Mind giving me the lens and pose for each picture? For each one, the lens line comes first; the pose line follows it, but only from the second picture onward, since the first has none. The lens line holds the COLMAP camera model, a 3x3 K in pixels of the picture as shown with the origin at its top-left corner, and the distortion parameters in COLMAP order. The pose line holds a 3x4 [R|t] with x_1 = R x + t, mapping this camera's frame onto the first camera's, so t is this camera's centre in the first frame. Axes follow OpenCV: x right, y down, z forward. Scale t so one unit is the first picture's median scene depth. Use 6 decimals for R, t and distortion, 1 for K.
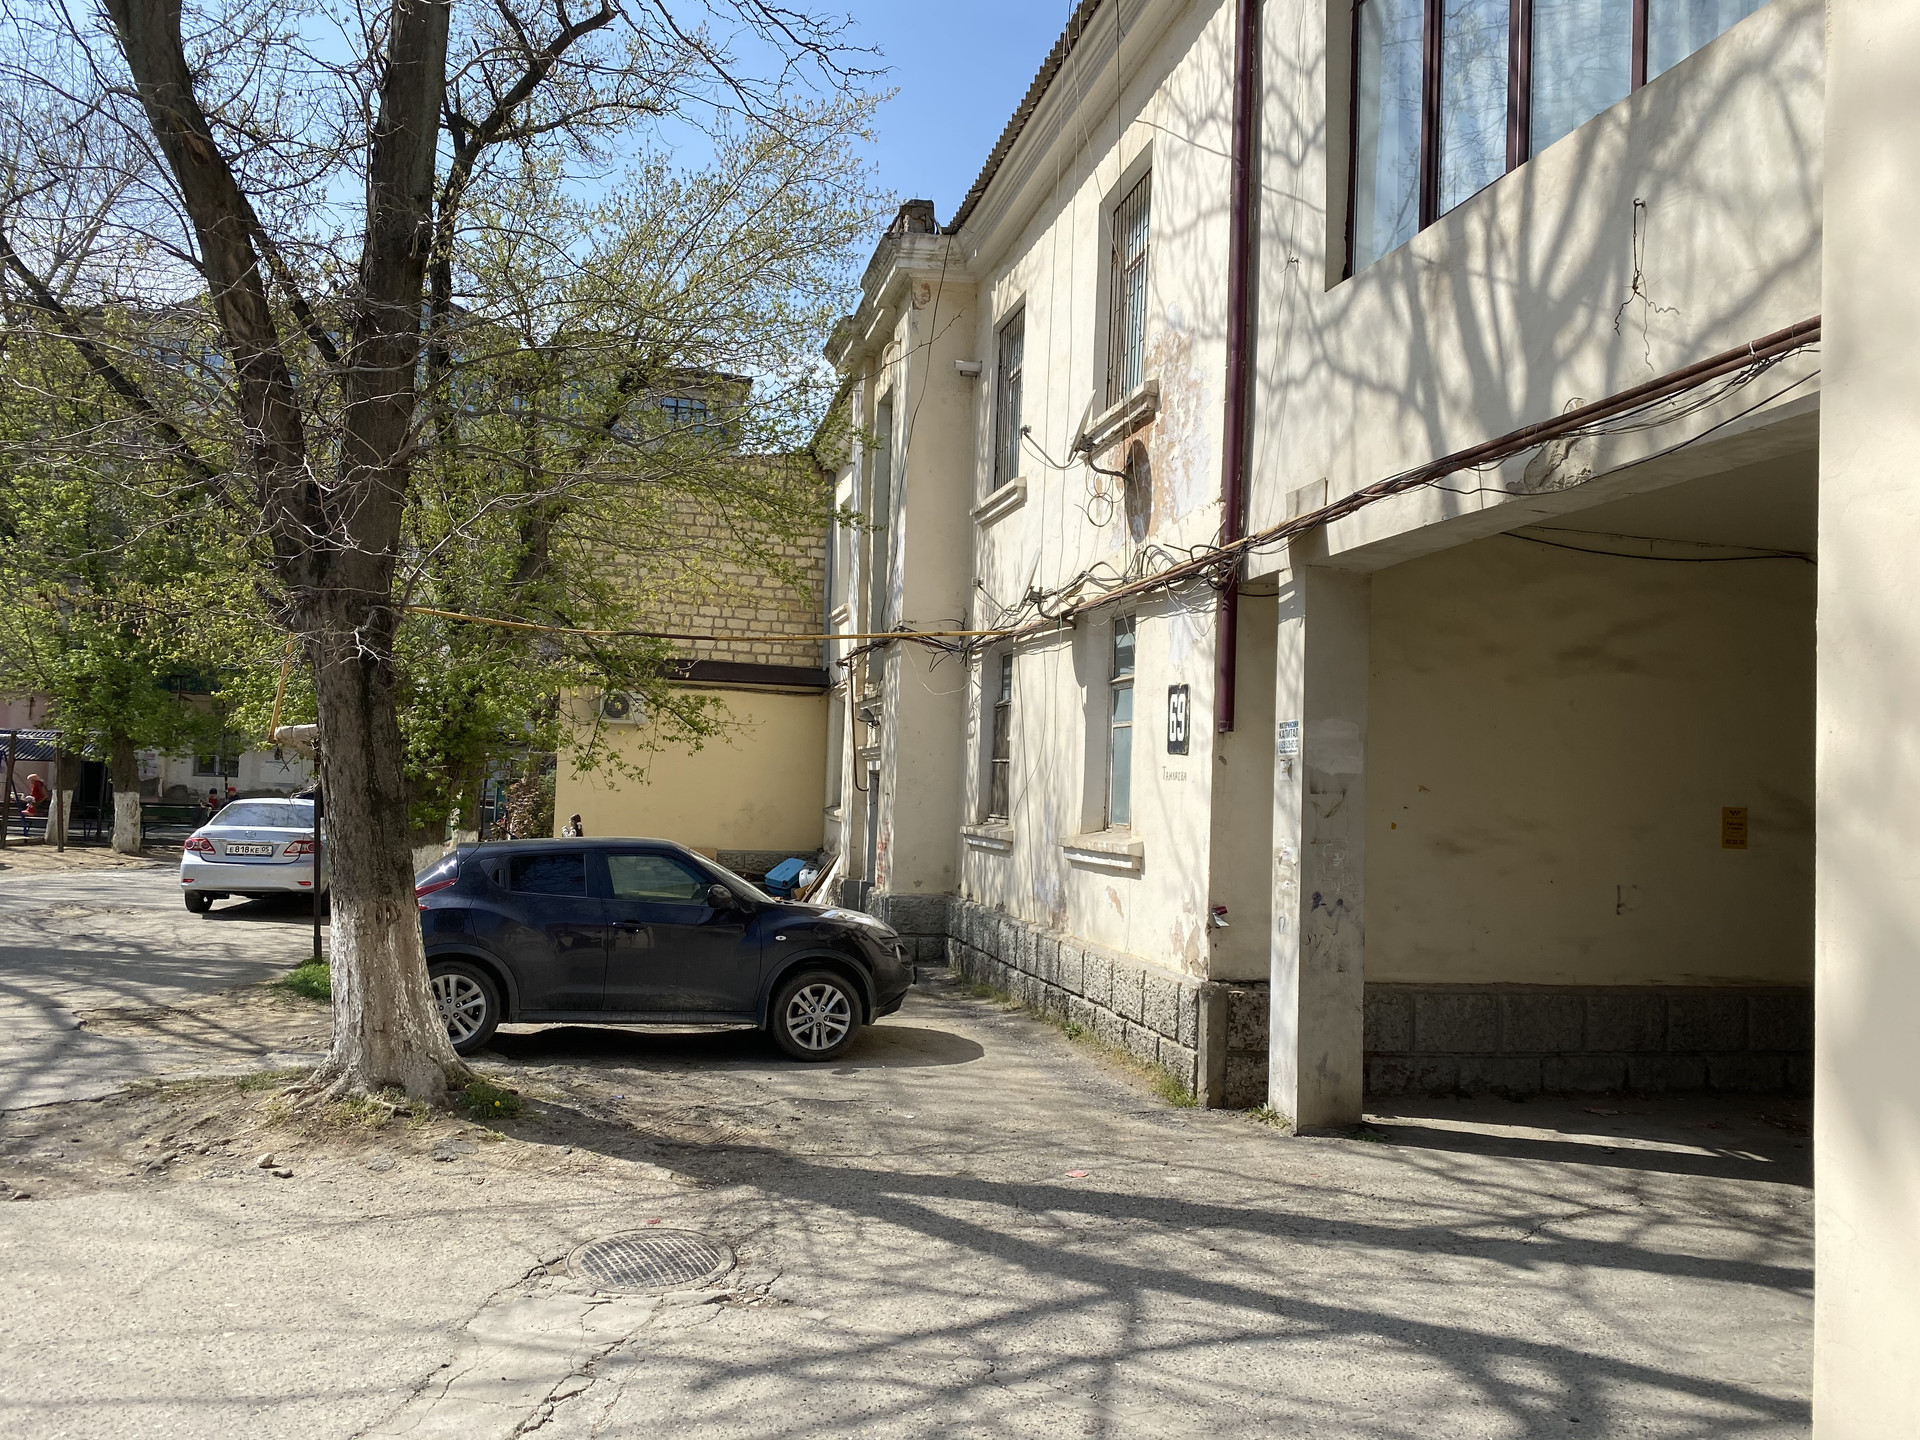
lens RADIAL K [[1450.0, 0, 978.7], [0, 1450.0, 726.0], [0, 0, 1]] dist [0.040114, -0.043983]
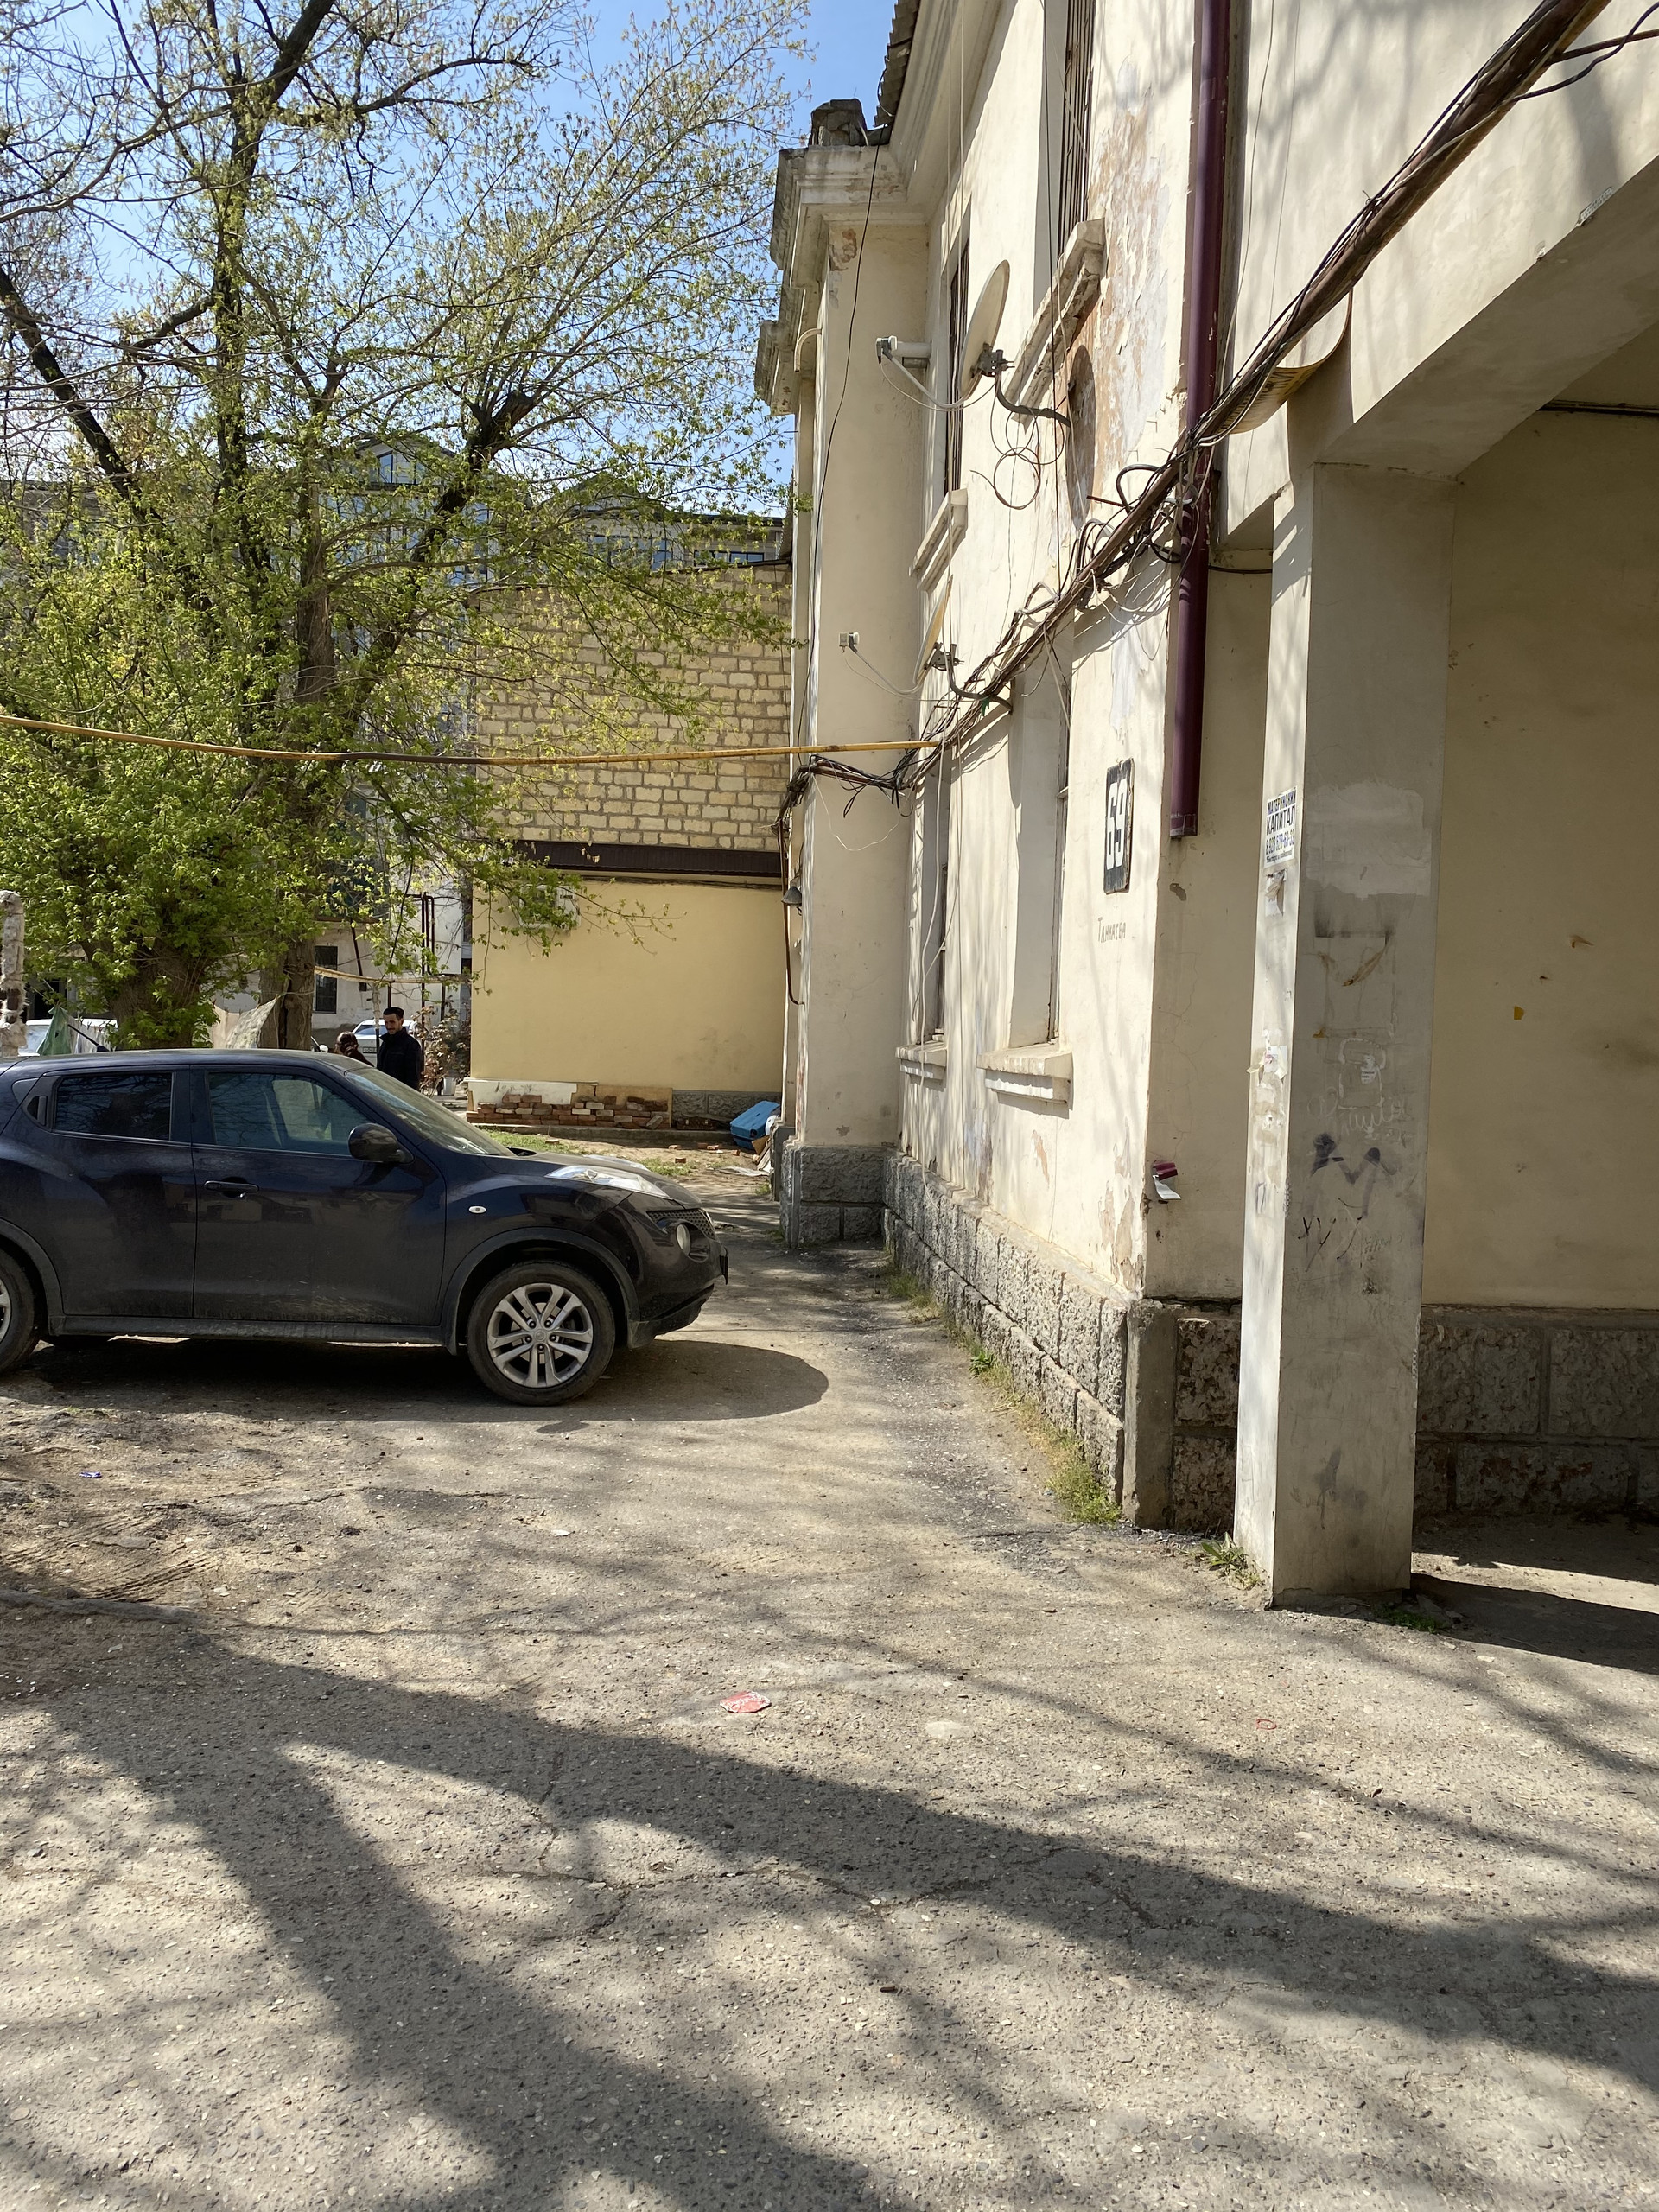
lens RADIAL K [[1670.5, 0, 813.4], [0, 1670.5, 1107.5], [0, 0, 1]] dist [0.040114, -0.043983]
pose [[0.984371, 0.001929, -0.176095, 0.145571], [0.013635, 0.996103, 0.087134, 0.047613], [0.175576, -0.088173, 0.980509, 0.366723]]
